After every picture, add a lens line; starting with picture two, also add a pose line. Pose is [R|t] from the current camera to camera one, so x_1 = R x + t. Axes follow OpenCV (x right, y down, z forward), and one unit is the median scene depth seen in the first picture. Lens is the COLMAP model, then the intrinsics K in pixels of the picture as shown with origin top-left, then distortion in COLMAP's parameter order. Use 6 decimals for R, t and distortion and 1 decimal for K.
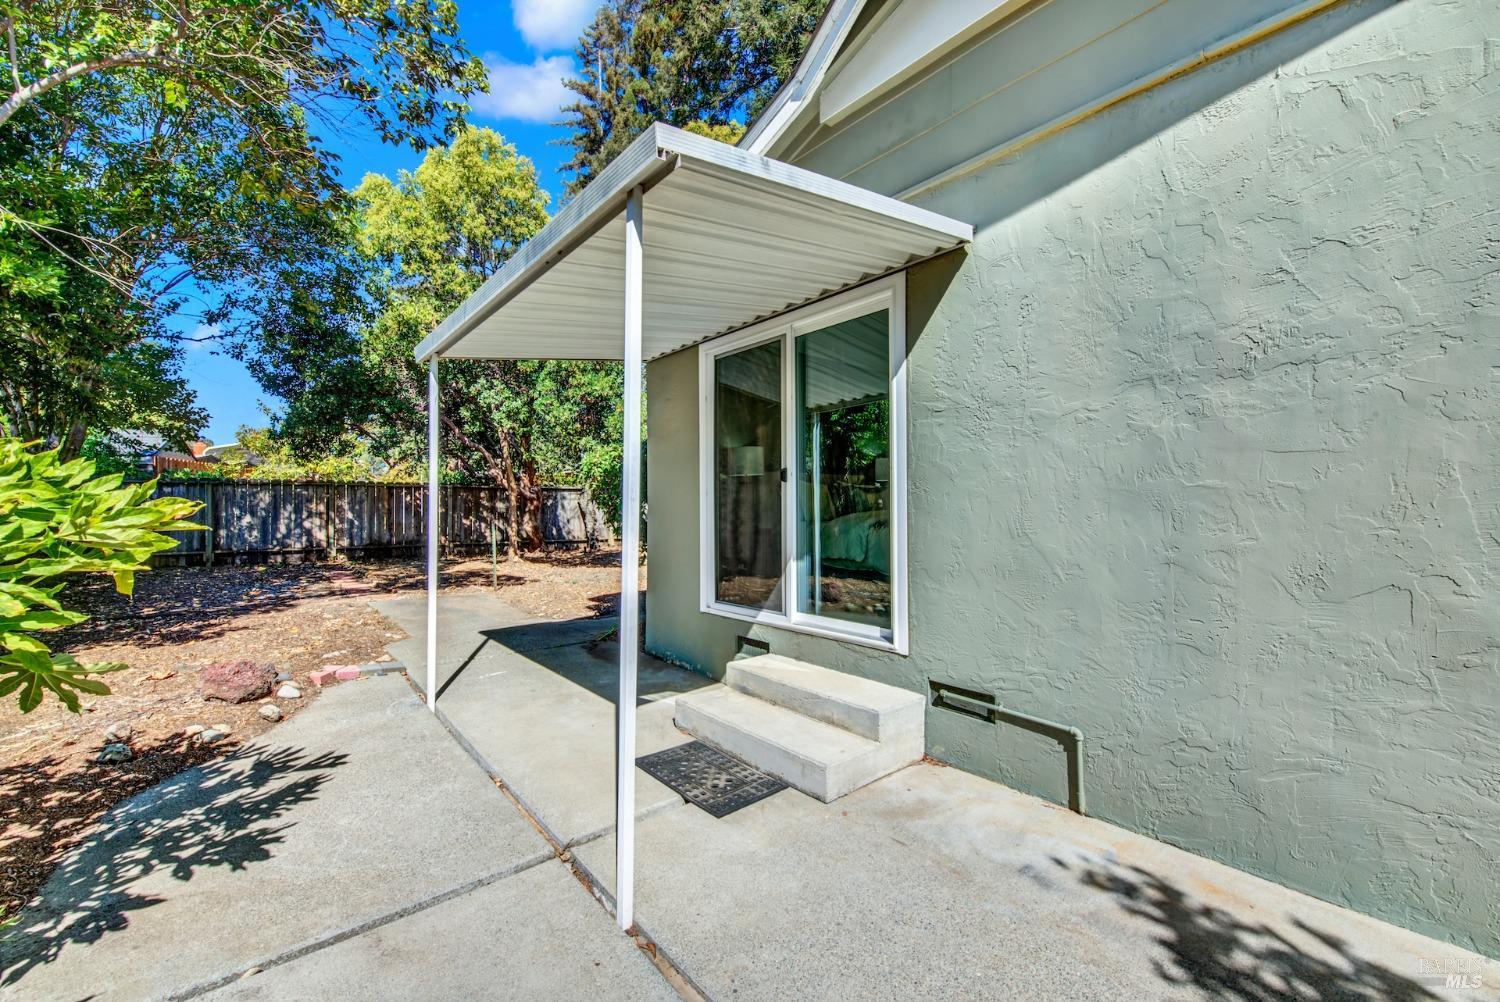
lens RADIAL K [[617.0, 0, 752.1], [0, 617.0, 498.3], [0, 0, 1]] dist [-0.000992, -0.000596]
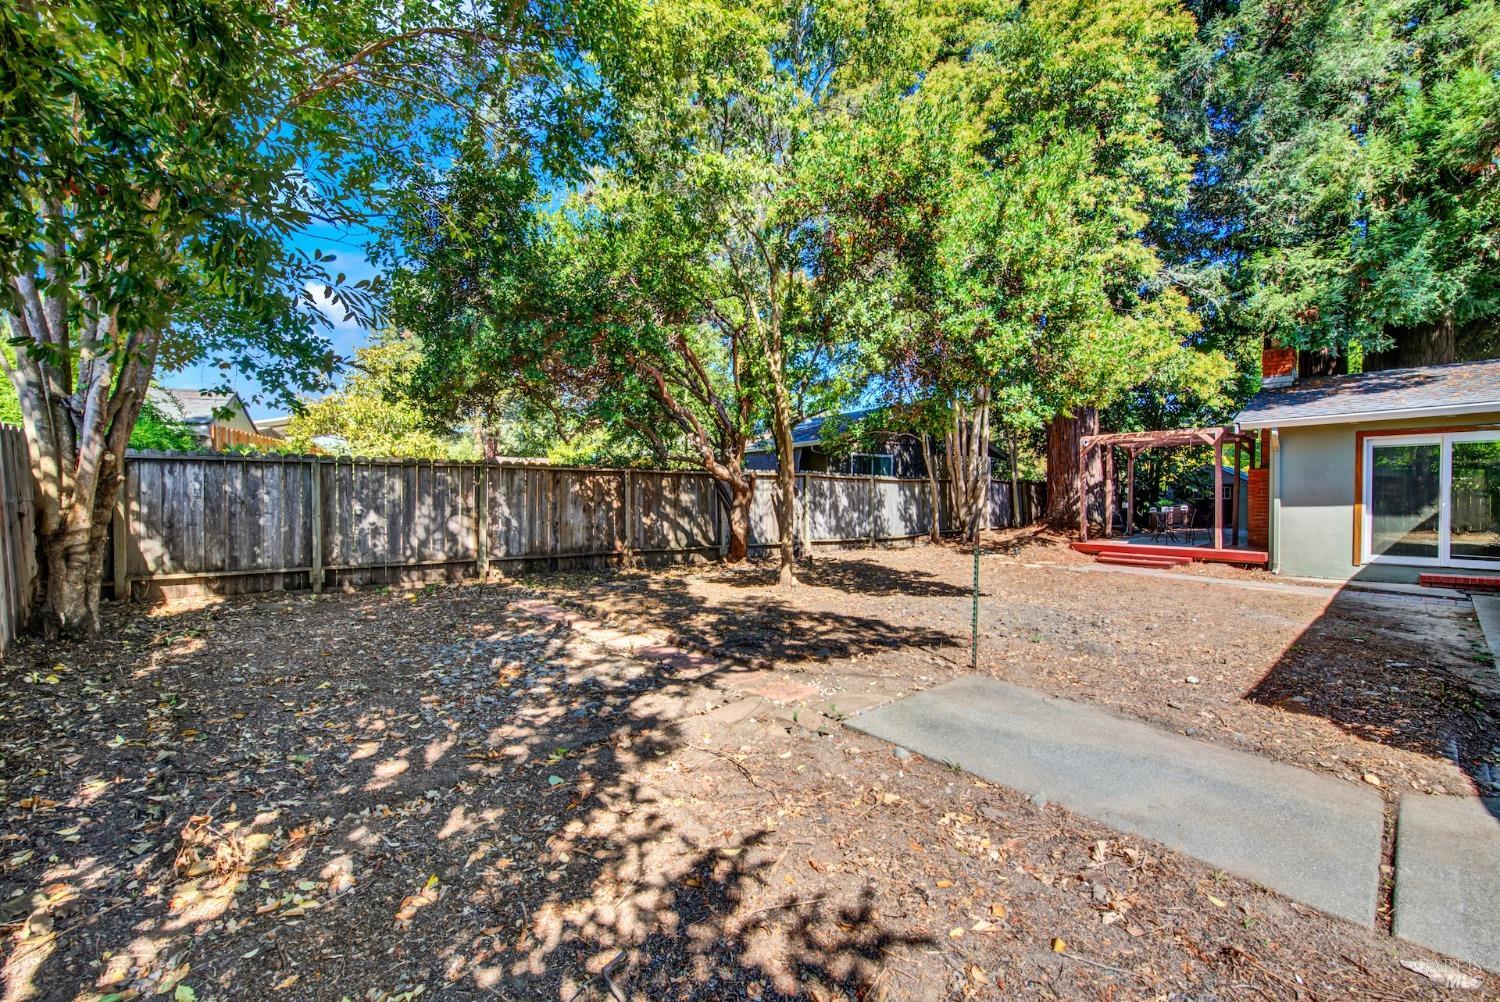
lens RADIAL K [[617.0, 0, 747.7], [0, 617.0, 501.1], [0, 0, 1]] dist [-0.000992, -0.000596]
pose [[0.999954, 0.005503, 0.007872, -0.397397], [-0.005675, 0.999742, 0.021988, -0.001242], [-0.007749, -0.022032, 0.999727, 0.316138]]
